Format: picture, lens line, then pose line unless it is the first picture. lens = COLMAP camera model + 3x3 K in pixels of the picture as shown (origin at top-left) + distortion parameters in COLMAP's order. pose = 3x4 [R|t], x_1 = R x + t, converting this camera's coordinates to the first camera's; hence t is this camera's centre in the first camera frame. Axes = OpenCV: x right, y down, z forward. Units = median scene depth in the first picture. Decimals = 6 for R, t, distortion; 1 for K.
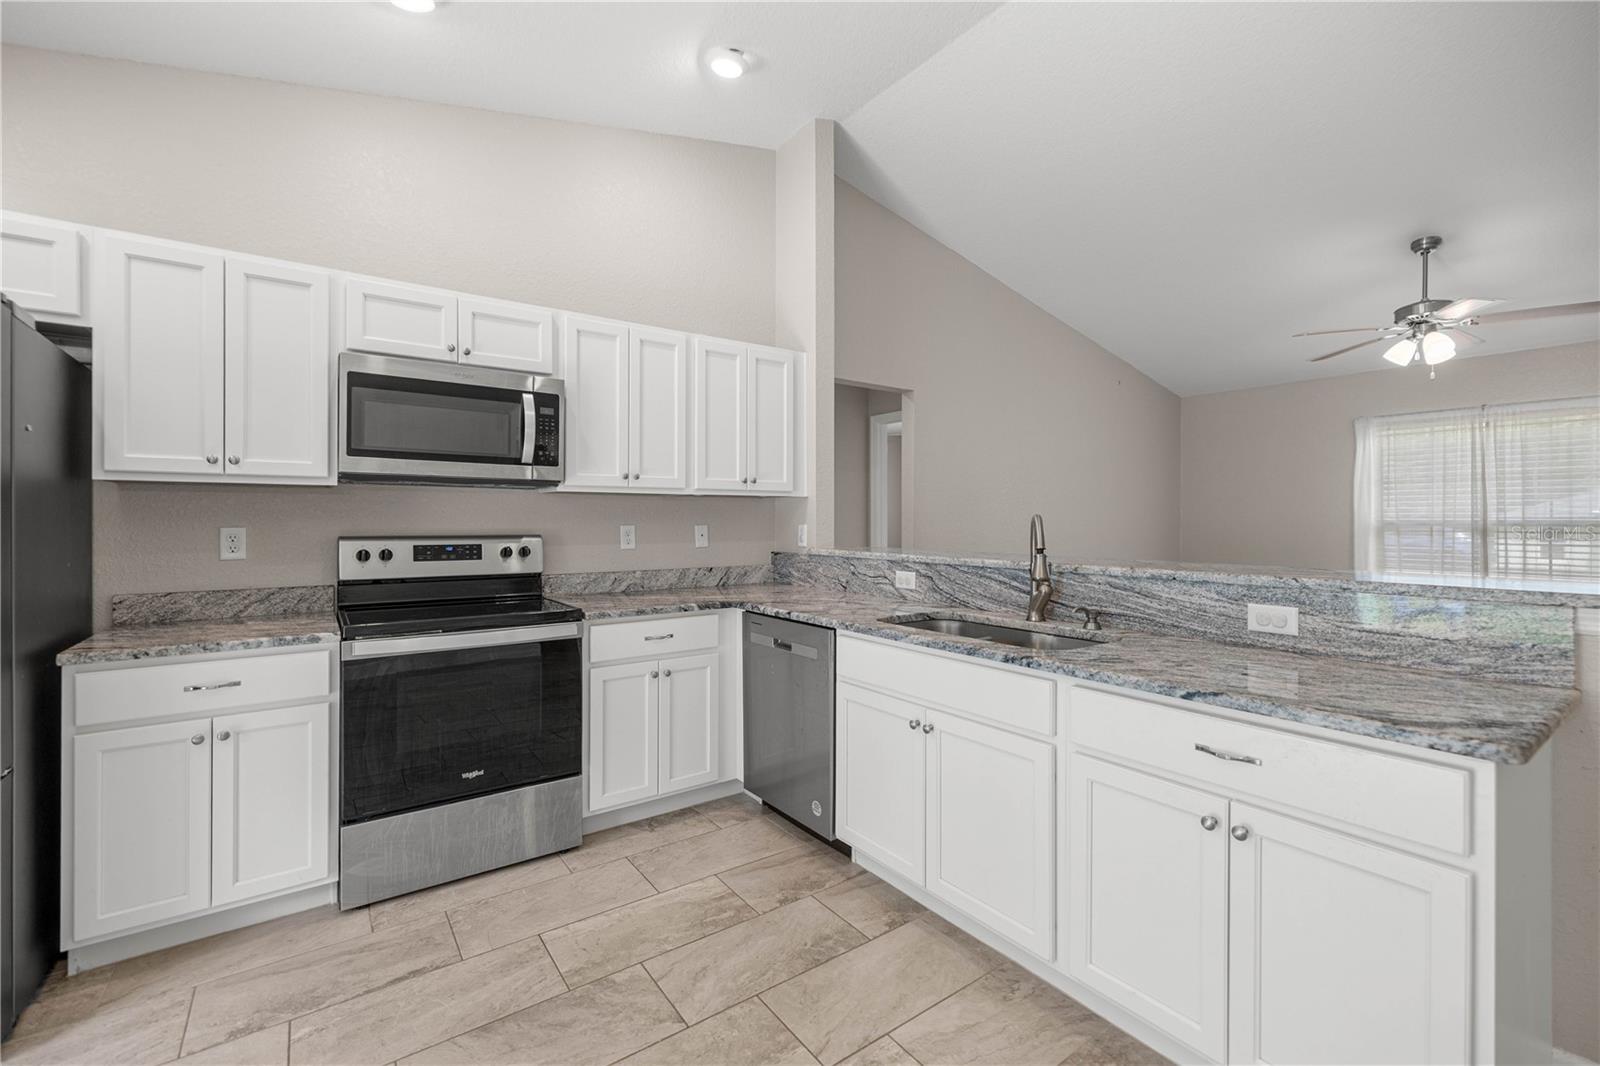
lens RADIAL K [[673.2, 0, 791.4], [0, 673.2, 523.1], [0, 0, 1]] dist [0.000735, -0.000312]
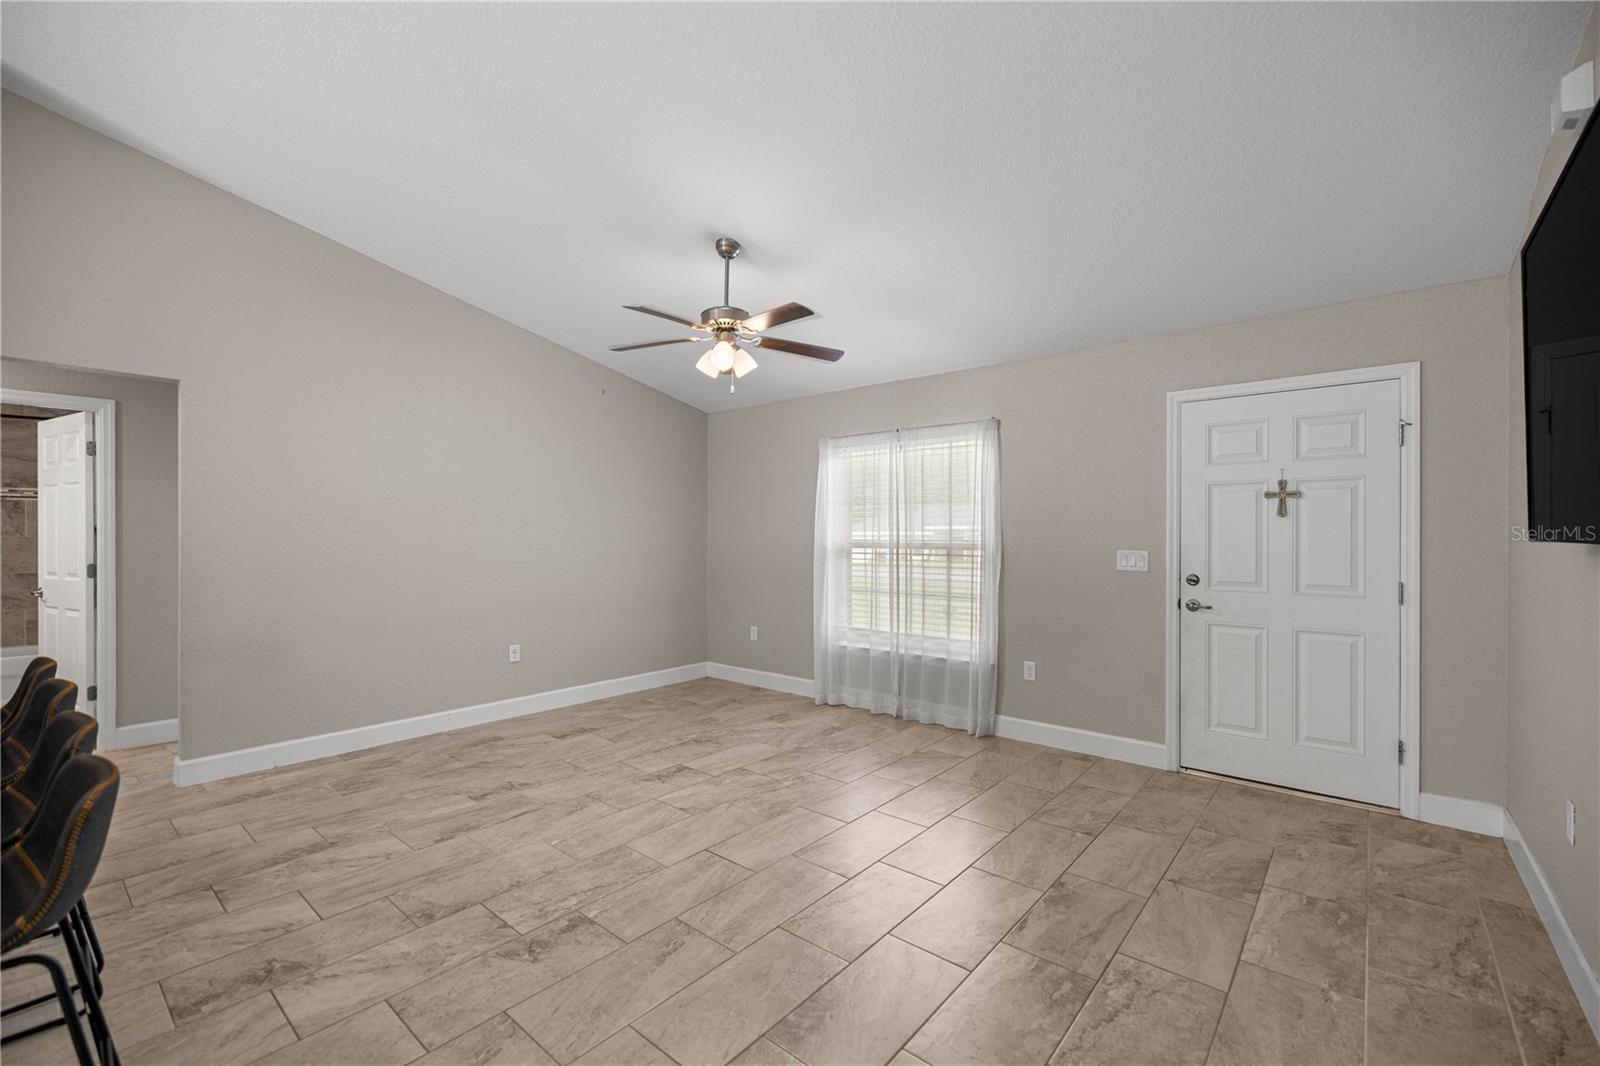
lens RADIAL K [[673.2, 0, 791.4], [0, 673.2, 523.1], [0, 0, 1]] dist [0.000735, -0.000312]
pose [[0.971378, 0.005007, 0.237485, 1.132267], [0.000719, 0.999711, -0.024017, -0.017845], [-0.237537, 0.023501, 0.971094, 0.112812]]
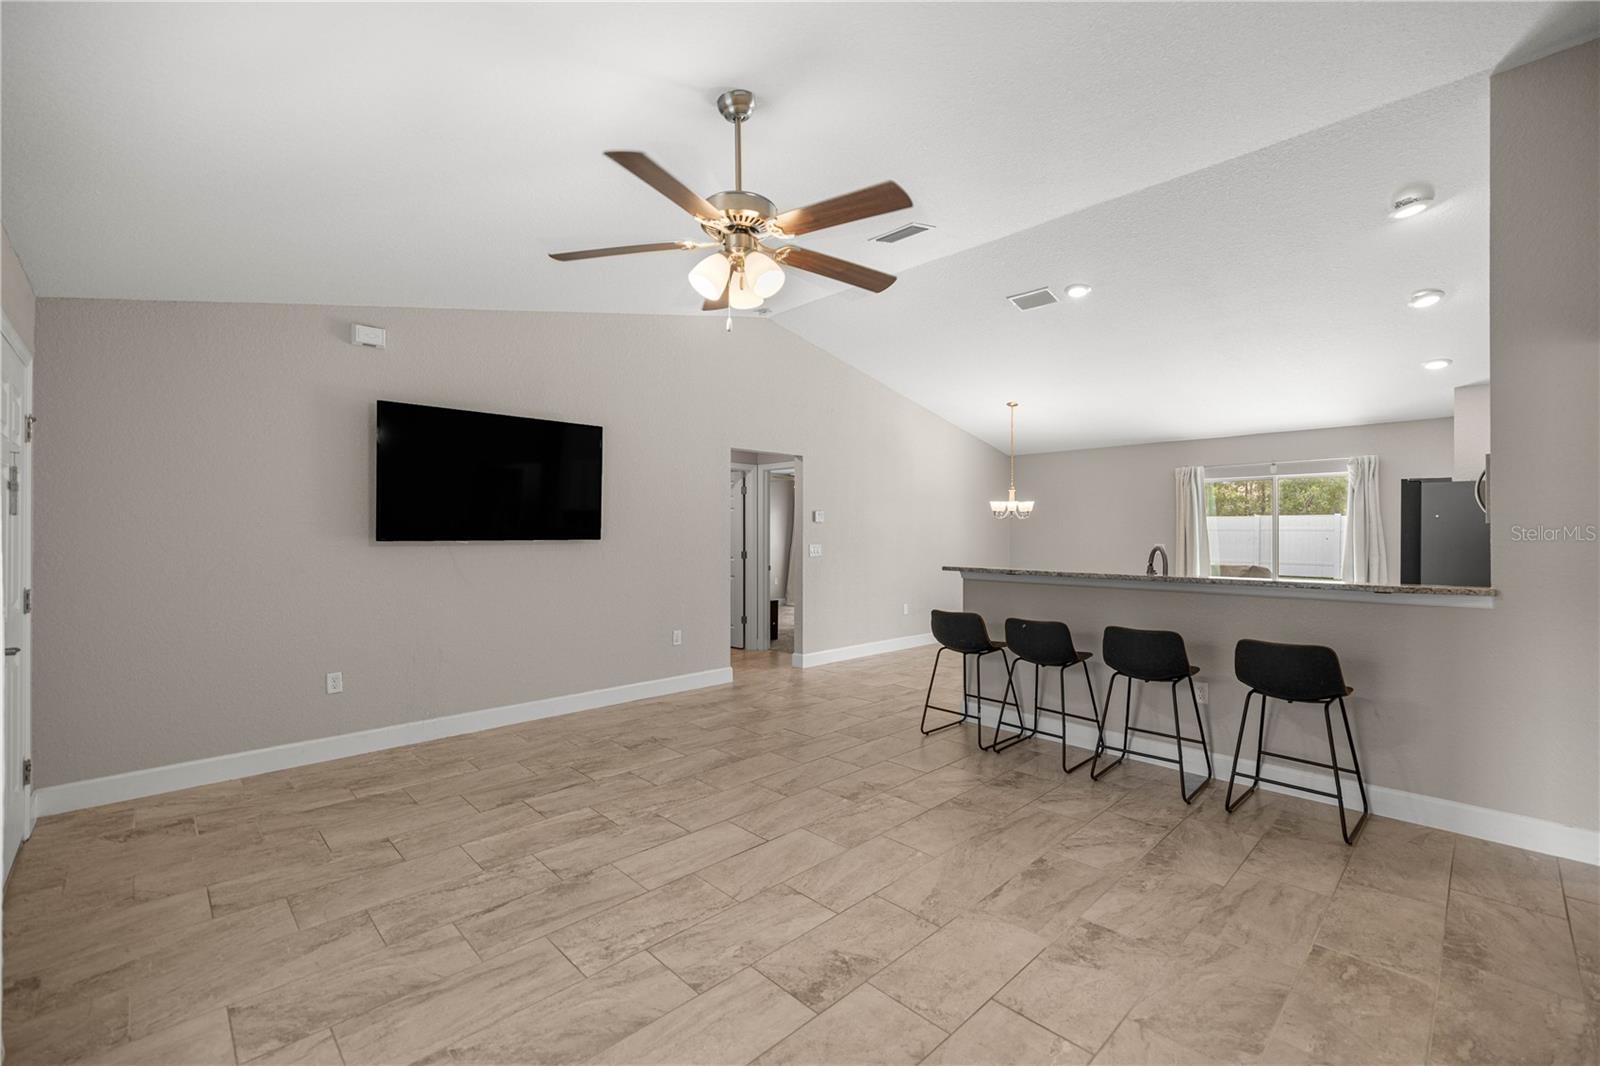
lens RADIAL K [[673.9, 0, 799.0], [0, 673.9, 535.6], [0, 0, 1]] dist [0.001115, -0.000059]
pose [[-0.987968, -0.002800, -0.154635, 1.373769], [-0.004211, 0.999952, 0.008800, -0.044783], [0.154603, 0.009345, -0.987932, 2.246591]]
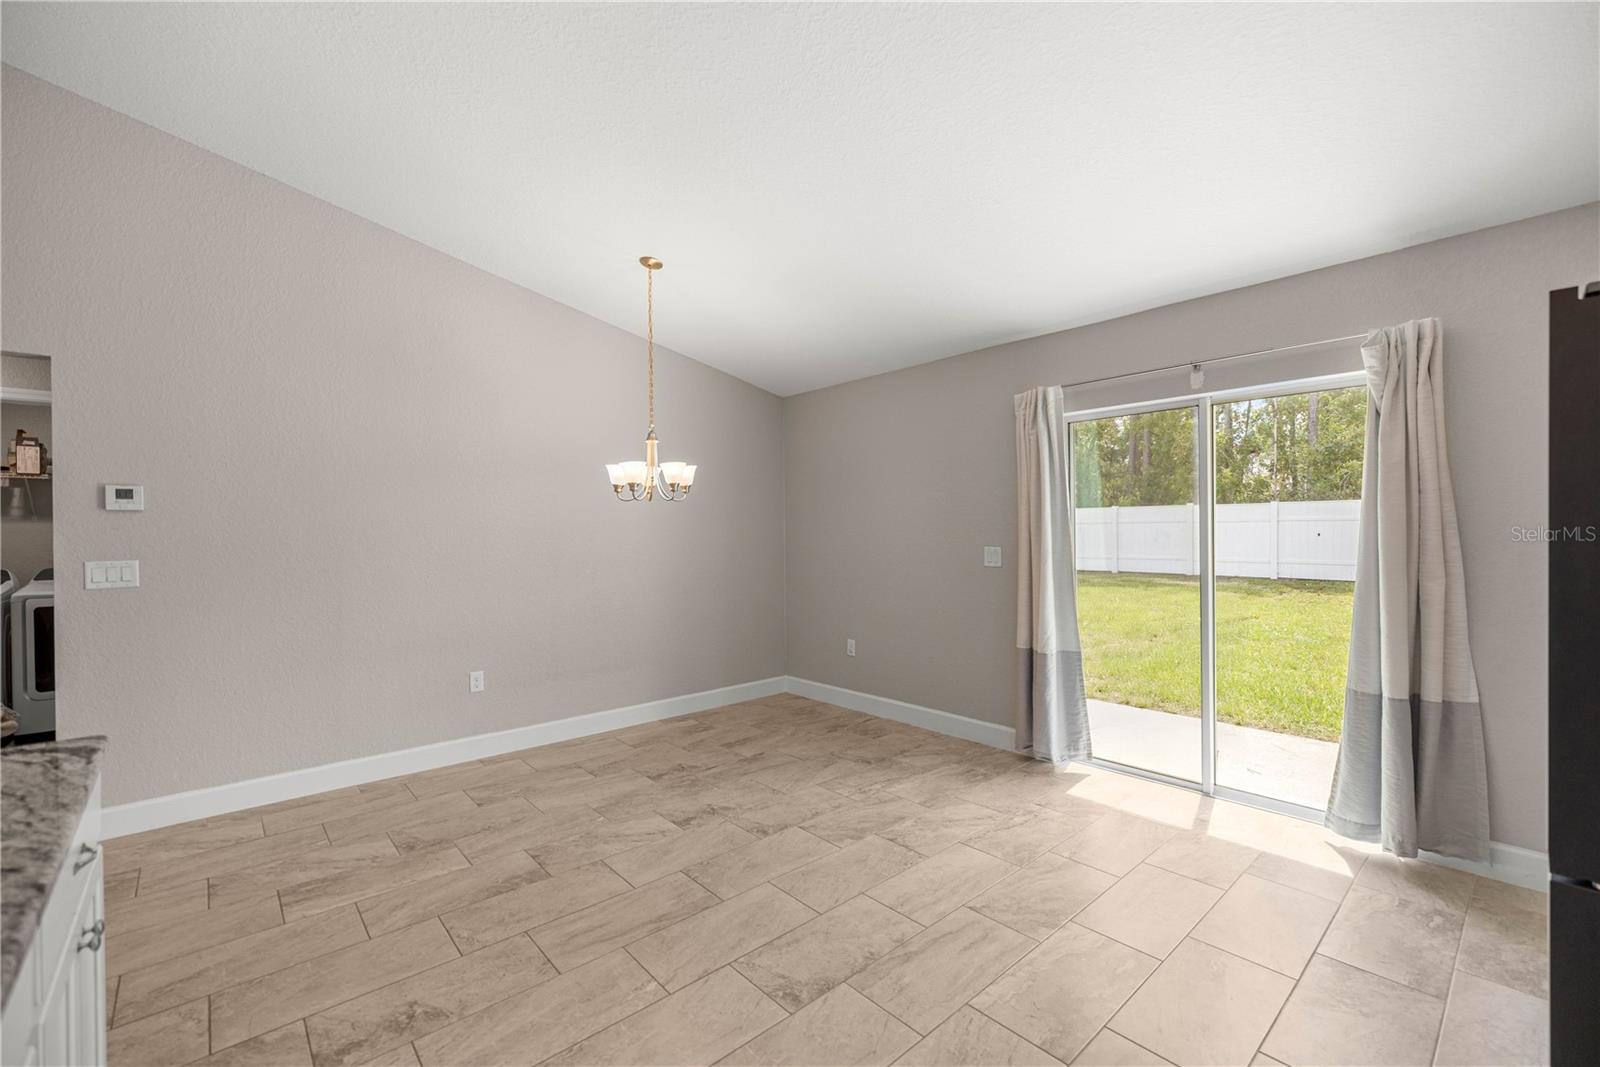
lens RADIAL K [[673.9, 0, 799.0], [0, 673.9, 536.1], [0, 0, 1]] dist [0.001115, -0.000059]
pose [[-0.994655, 0.009247, -0.102839, -0.093648], [0.008093, 0.999900, 0.011629, -0.034574], [0.102936, 0.010735, -0.994630, 0.993313]]
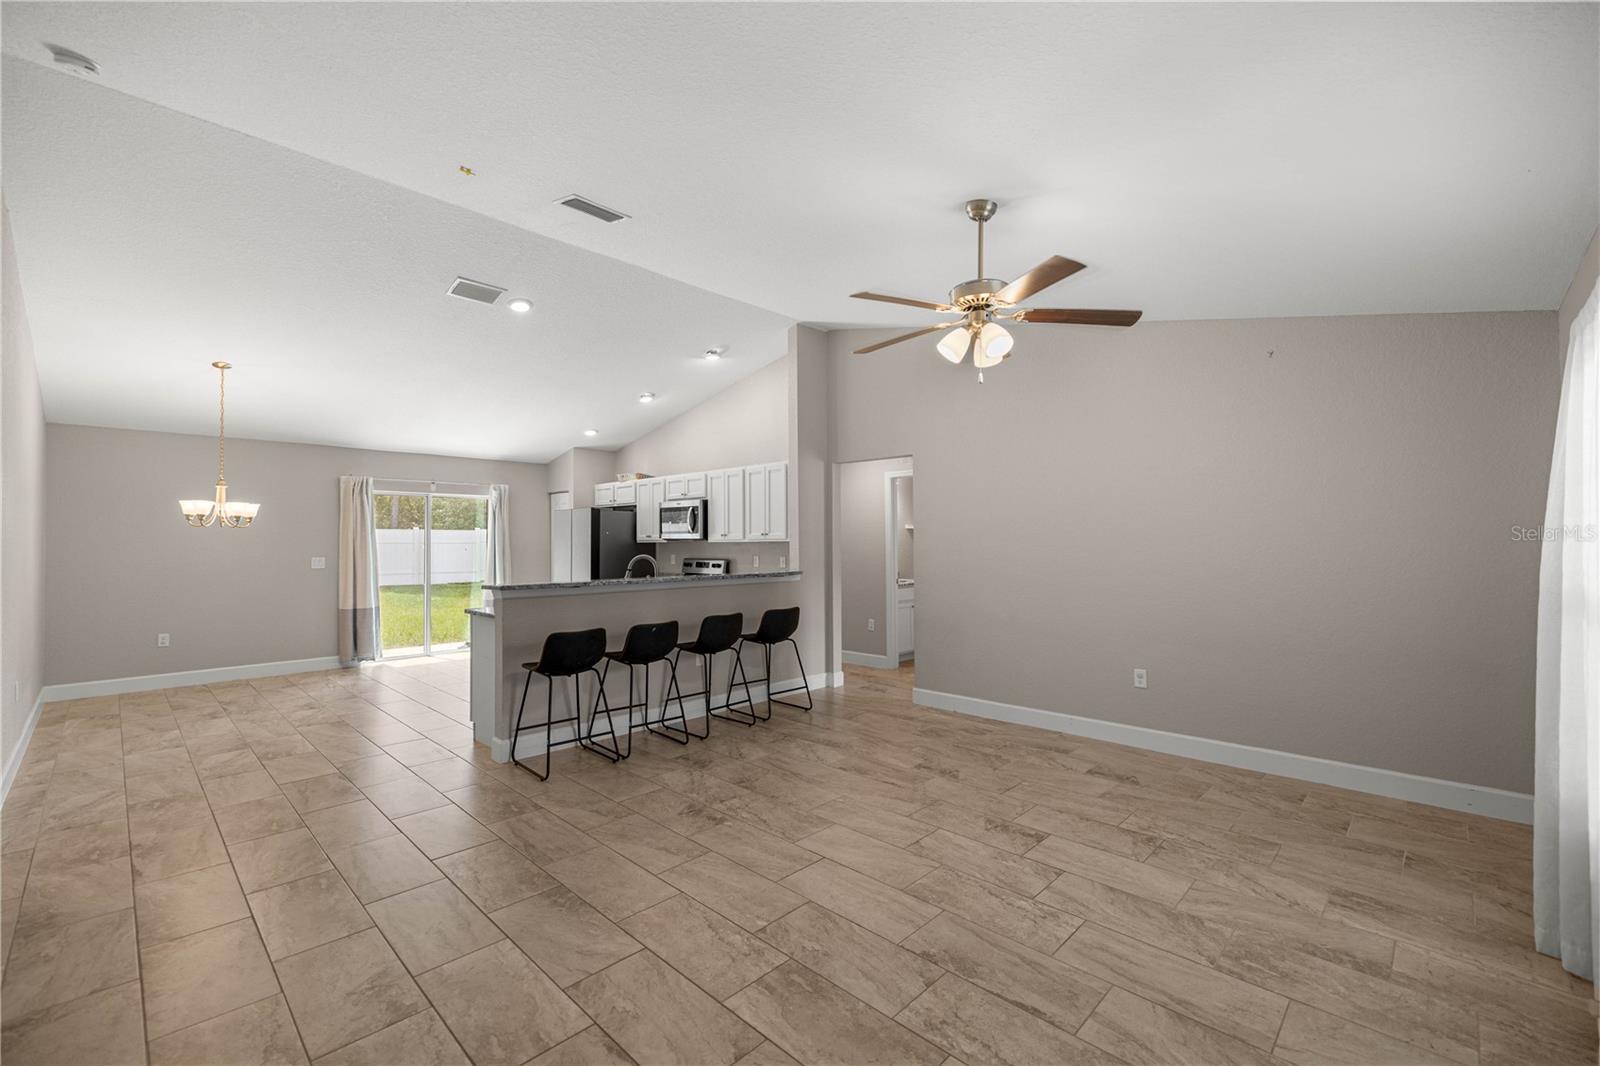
lens RADIAL K [[668.9, 0, 798.0], [0, 668.9, 535.8], [0, 0, 1]] dist [0.001564, -0.000534]
pose [[0.177992, -0.012423, -0.983953, 2.305455], [0.000162, 0.999921, -0.012595, -0.041384], [0.984032, 0.002083, 0.177980, 0.929414]]
